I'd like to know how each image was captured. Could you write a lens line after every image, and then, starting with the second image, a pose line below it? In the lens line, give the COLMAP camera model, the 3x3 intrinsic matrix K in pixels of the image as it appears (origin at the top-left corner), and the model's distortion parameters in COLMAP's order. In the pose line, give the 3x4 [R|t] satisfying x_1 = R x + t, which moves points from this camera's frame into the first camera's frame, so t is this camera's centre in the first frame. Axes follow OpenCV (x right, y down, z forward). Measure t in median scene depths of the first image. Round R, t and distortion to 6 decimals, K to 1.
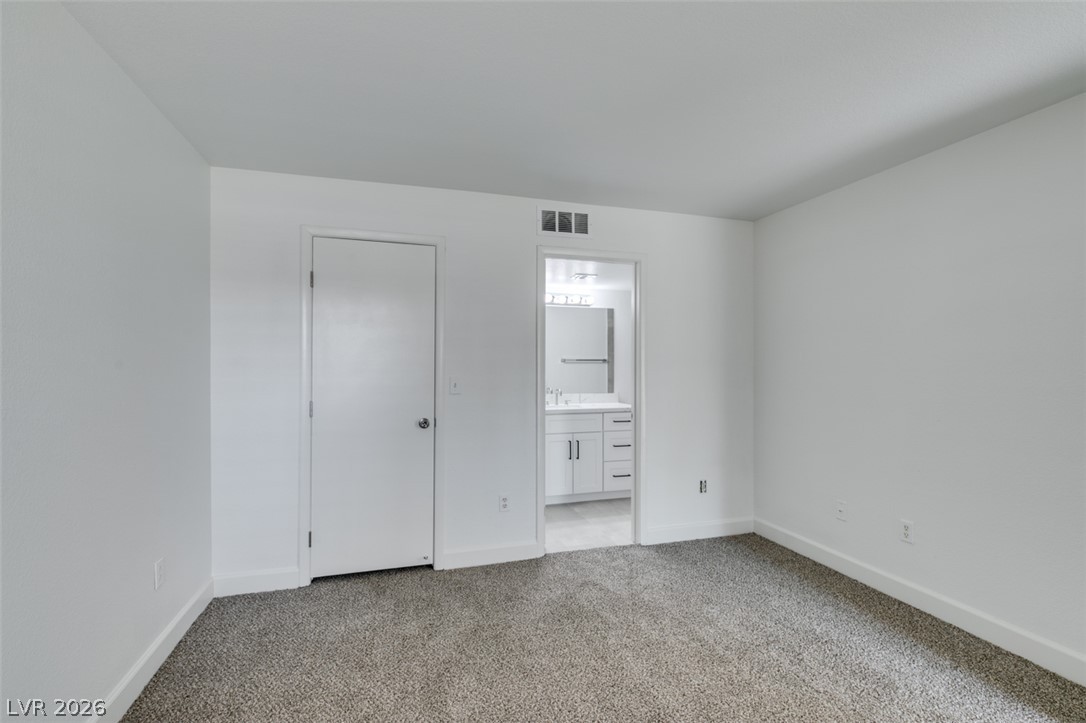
lens RADIAL K [[484.2, 0, 540.6], [0, 484.2, 365.2], [0, 0, 1]] dist [0.003938, -0.000594]
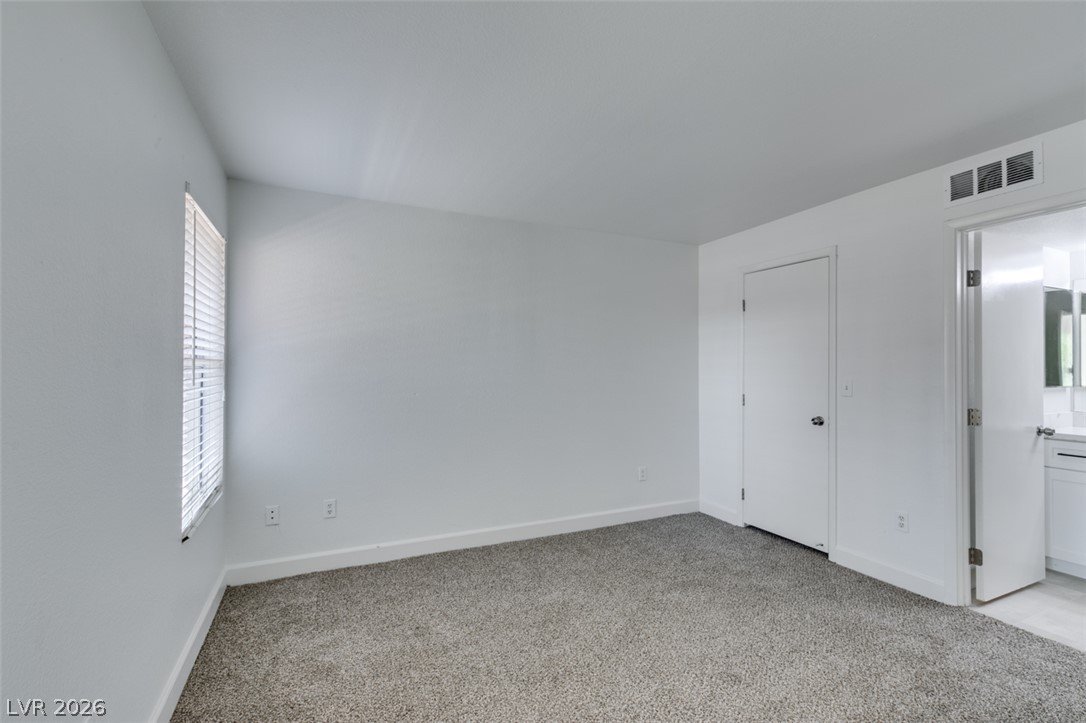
lens RADIAL K [[484.2, 0, 540.6], [0, 484.2, 365.2], [0, 0, 1]] dist [0.003938, -0.000594]
pose [[0.131852, -0.006293, -0.991249, 0.759723], [-0.000651, 0.999979, -0.006435, 0.001284], [0.991269, 0.001494, 0.131845, 0.228740]]
